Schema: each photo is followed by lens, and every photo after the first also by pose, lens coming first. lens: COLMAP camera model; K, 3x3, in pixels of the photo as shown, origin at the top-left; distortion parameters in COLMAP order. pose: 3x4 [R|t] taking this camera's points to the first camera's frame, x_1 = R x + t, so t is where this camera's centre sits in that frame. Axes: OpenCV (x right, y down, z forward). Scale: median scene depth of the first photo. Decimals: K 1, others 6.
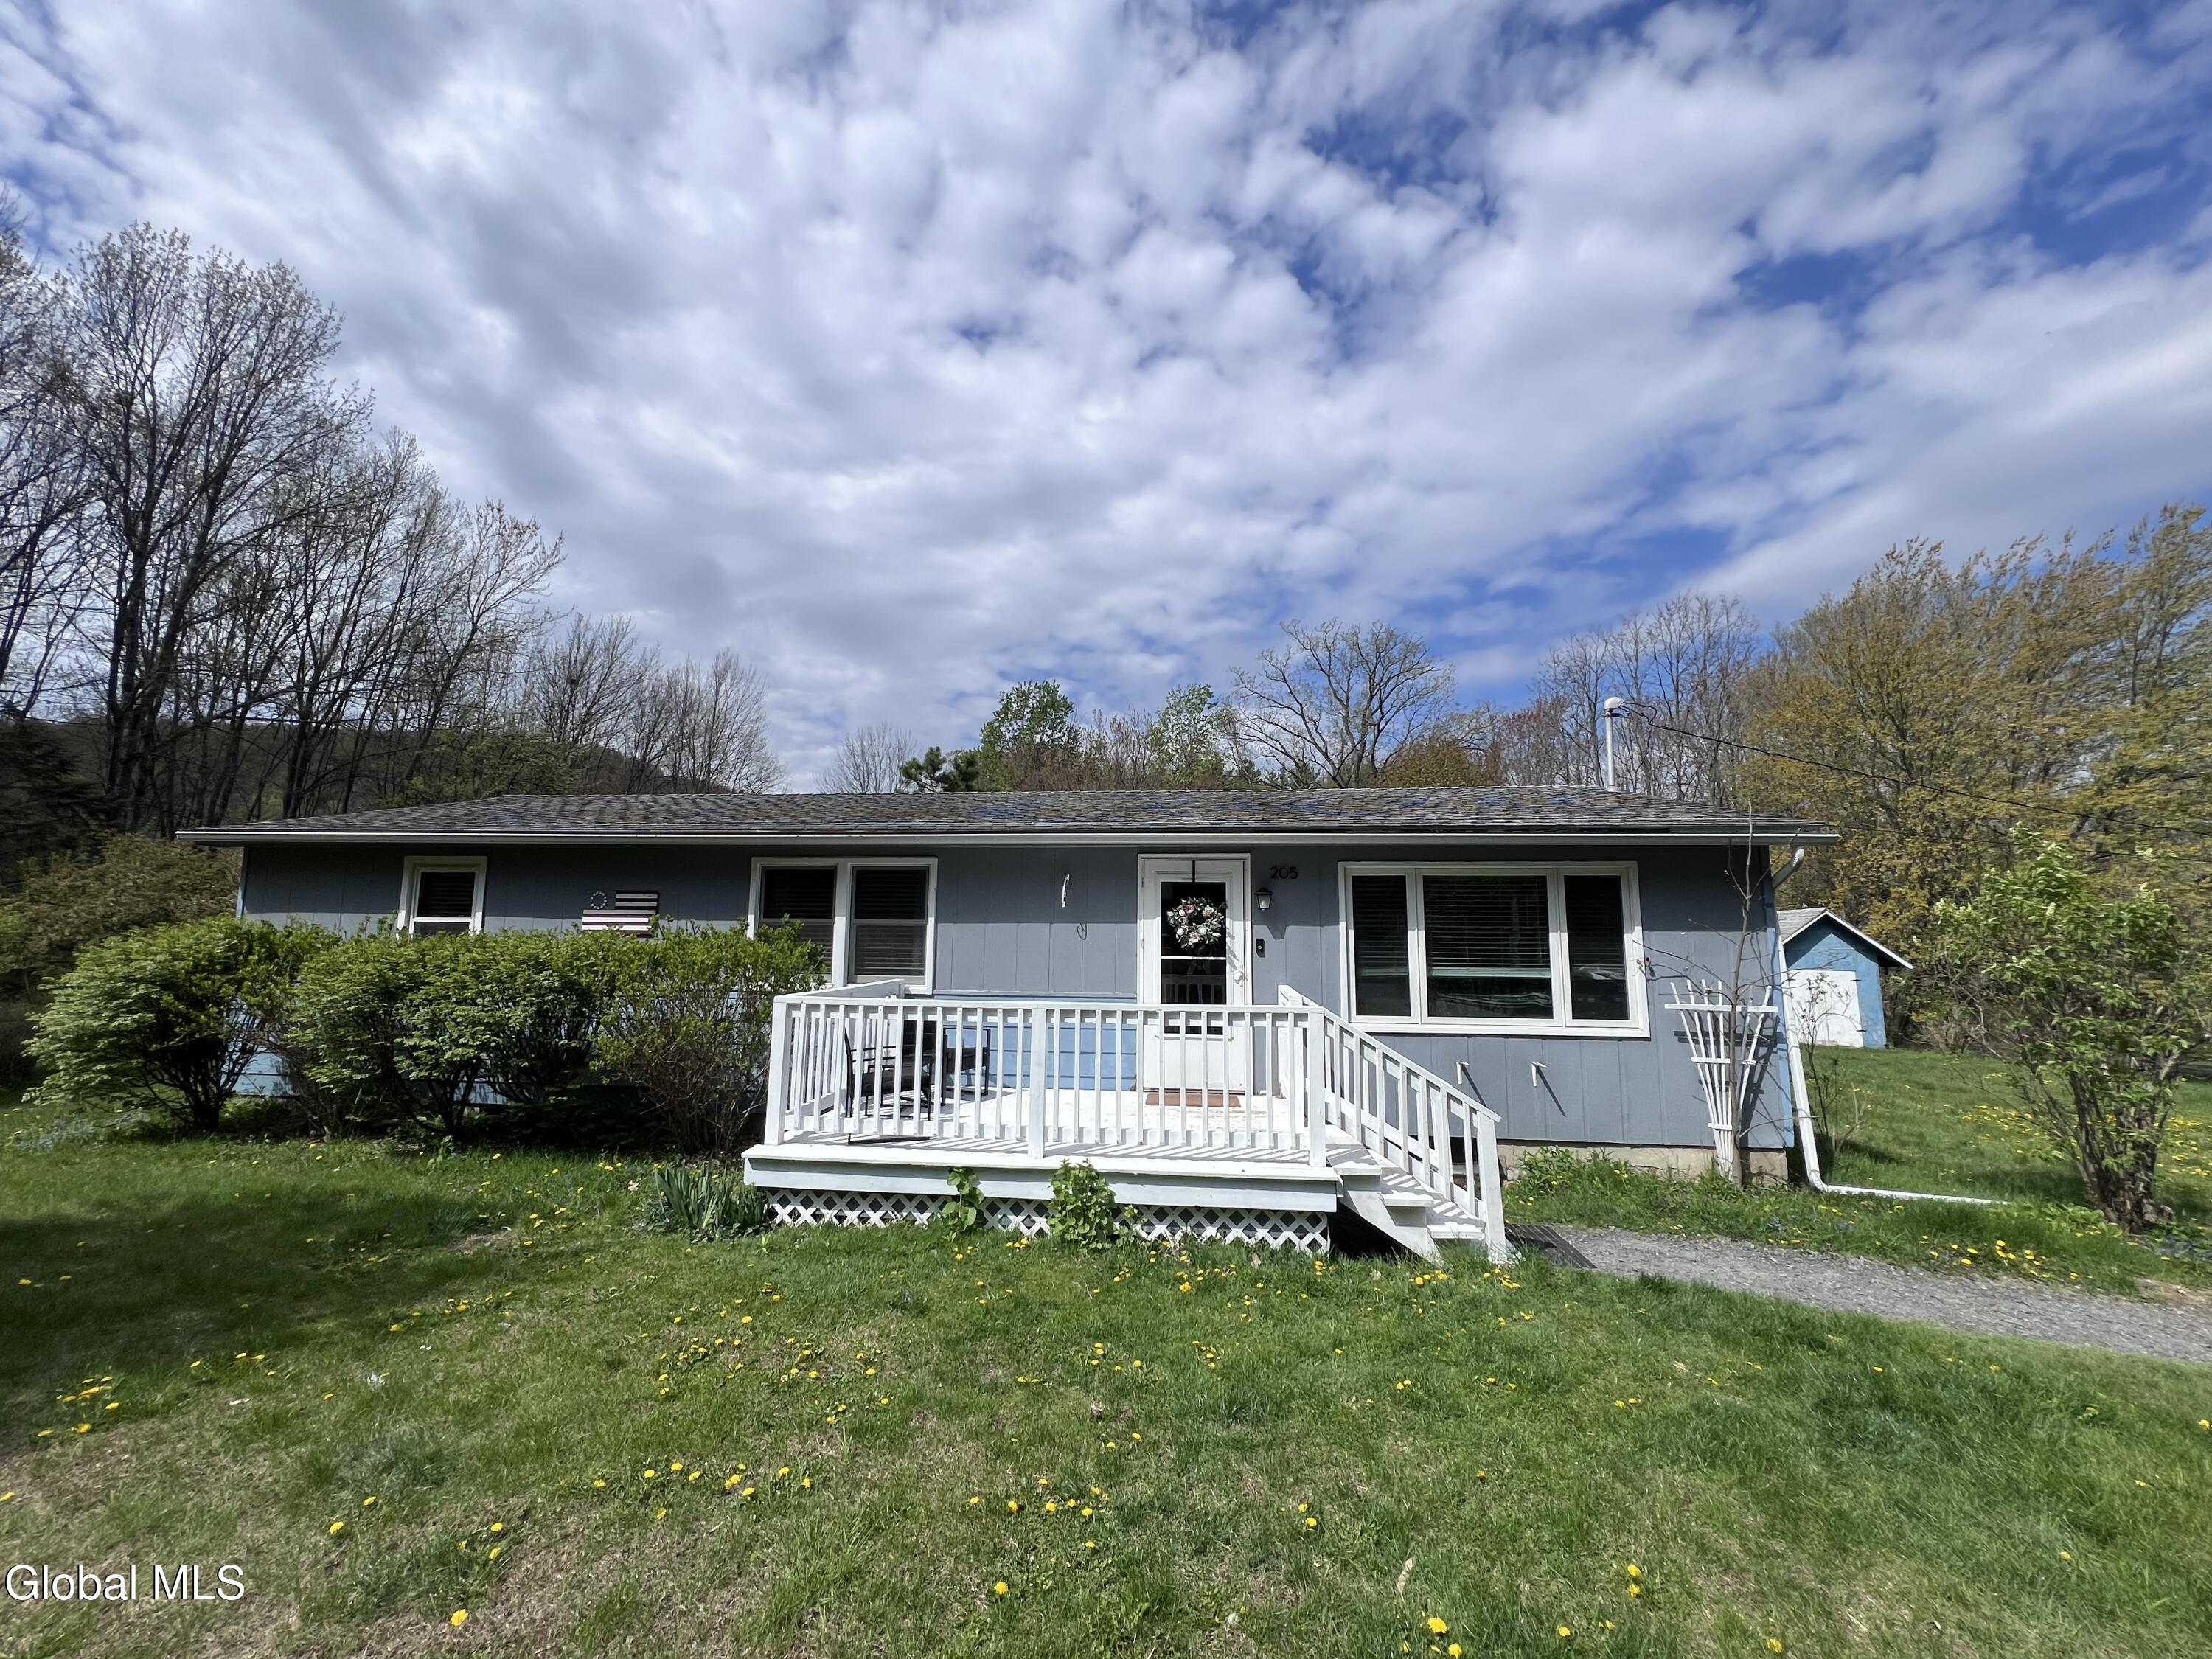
lens RADIAL K [[893.9, 0, 1106.0], [0, 893.9, 829.5], [0, 0, 1]] dist [0.001312, -0.000018]
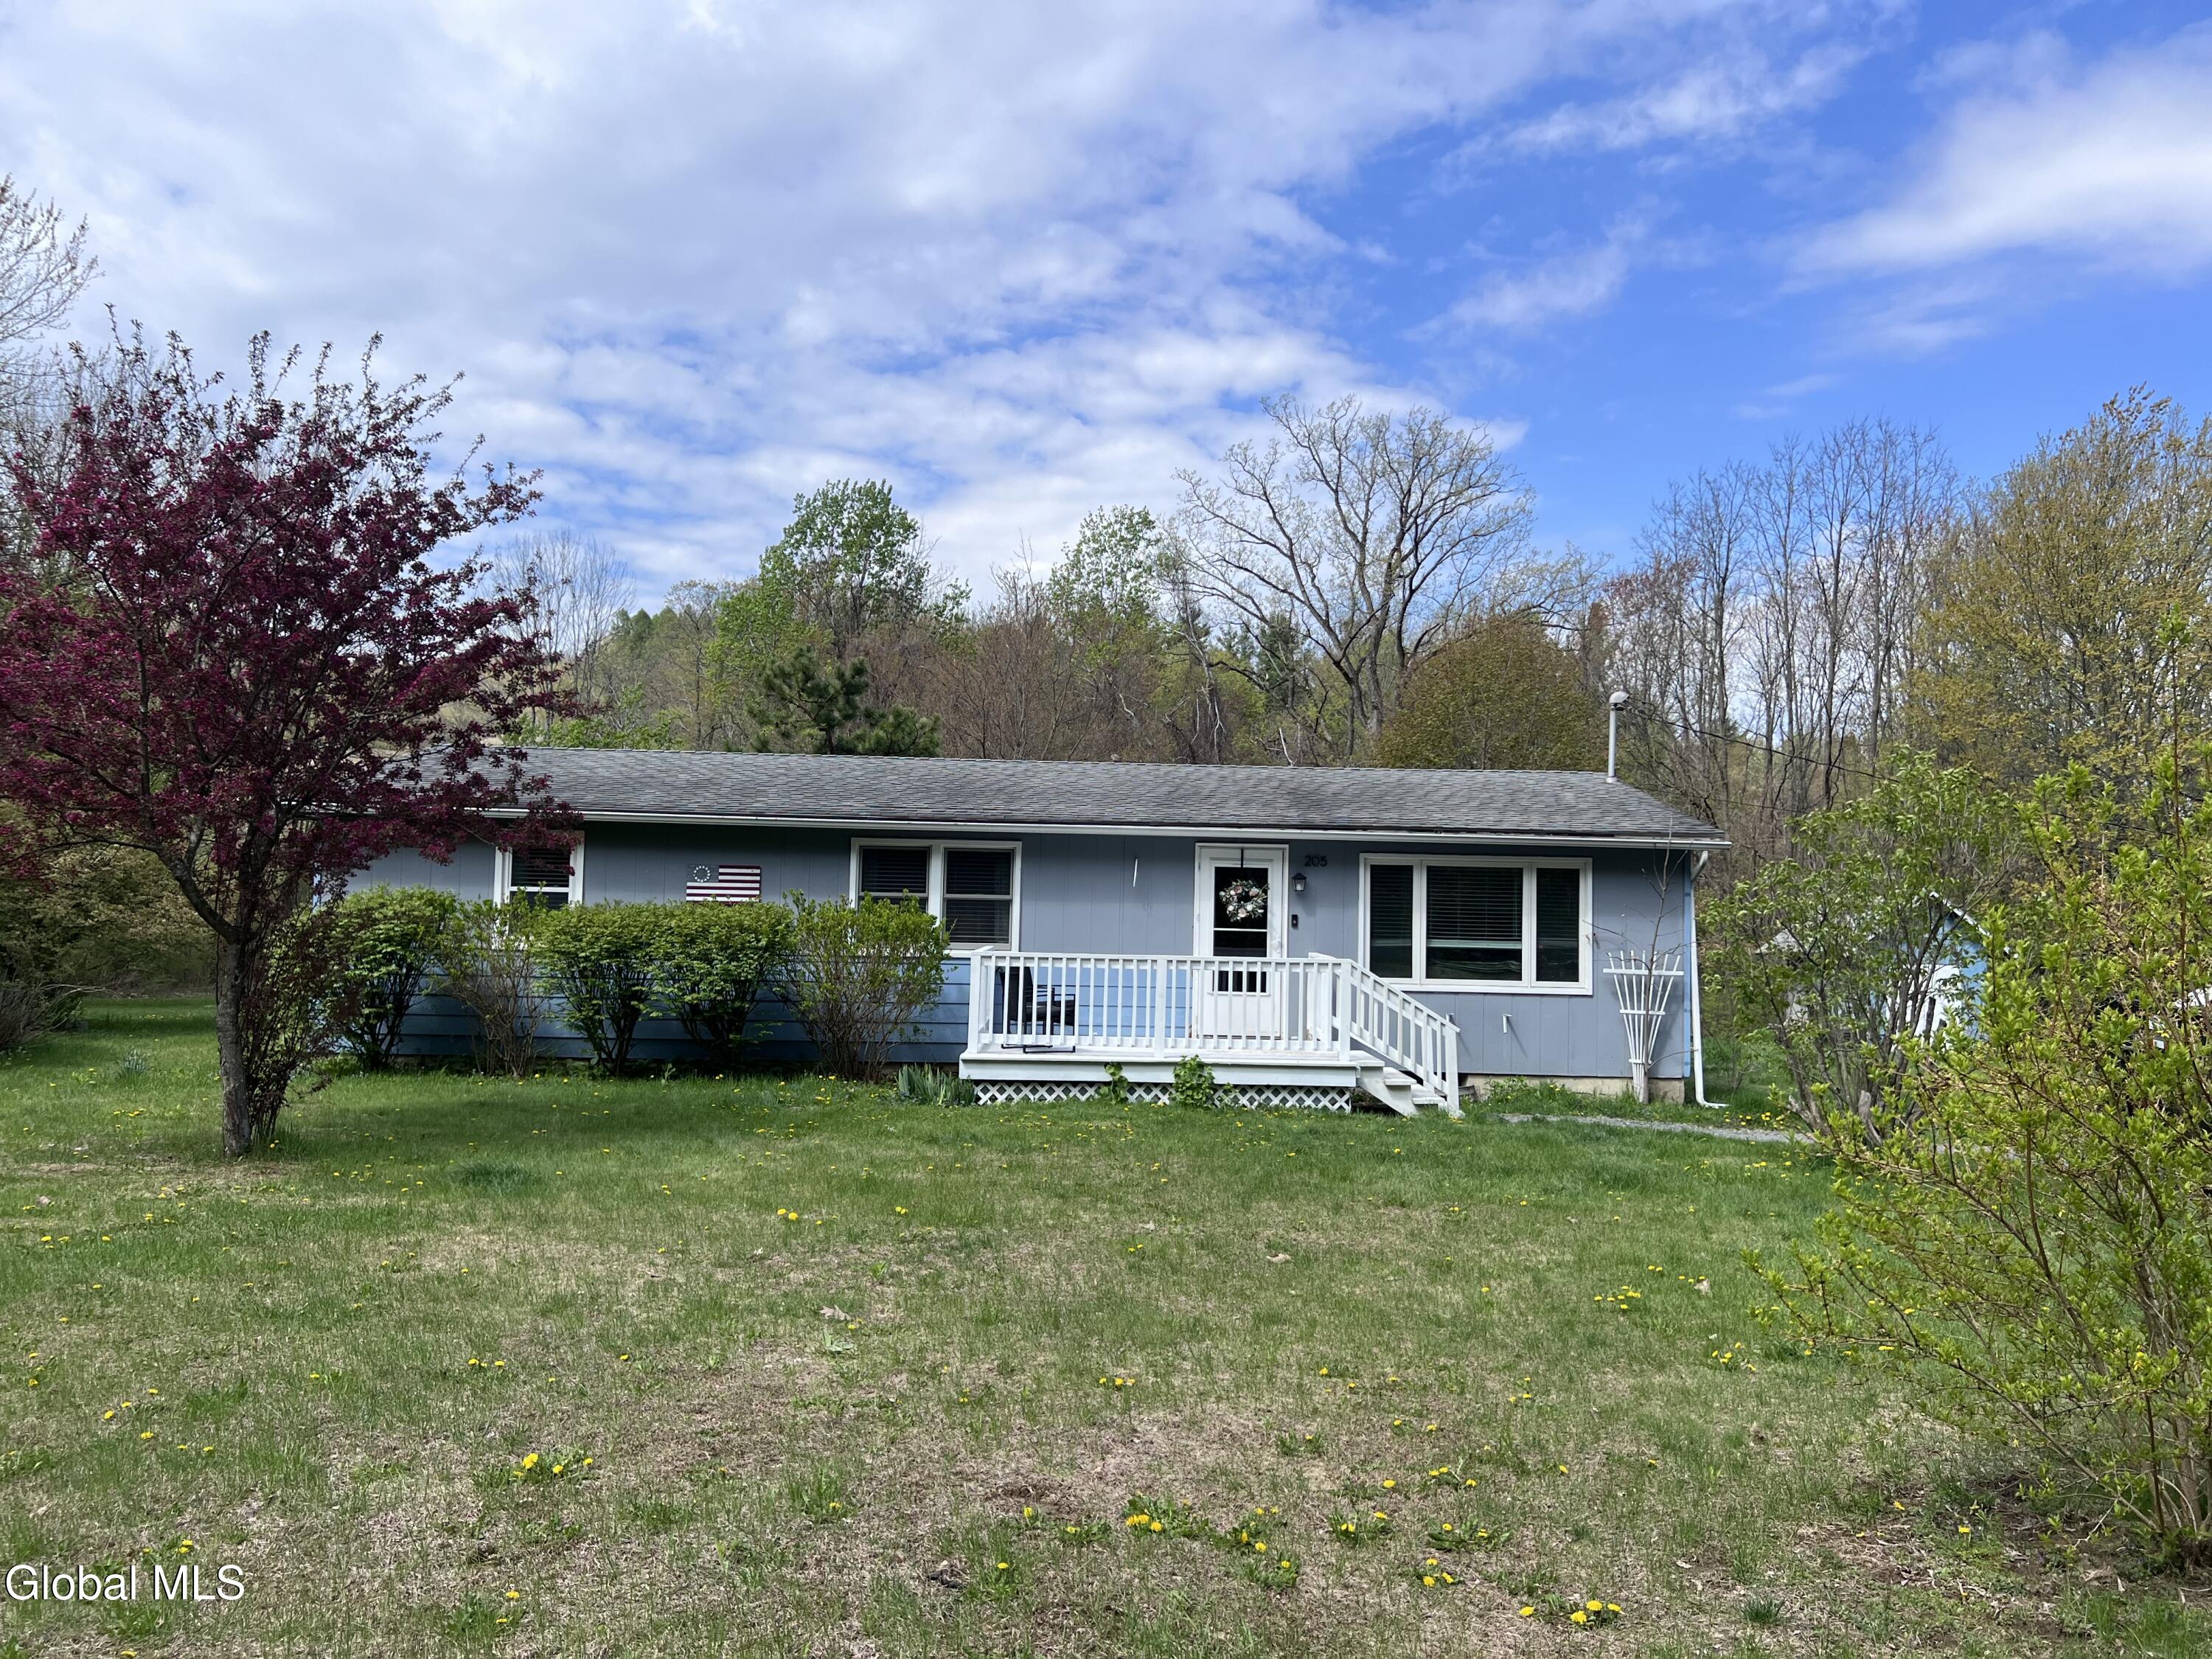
lens RADIAL K [[1702.0, 0, 1106.0], [0, 1702.0, 829.5], [0, 0, 1]] dist [0.062965, -0.001494]
pose [[0.992244, 0.020825, 0.122545, -0.371700], [-0.029493, 0.997157, 0.069347, -0.147596], [-0.120752, -0.072423, 0.990037, -1.264278]]
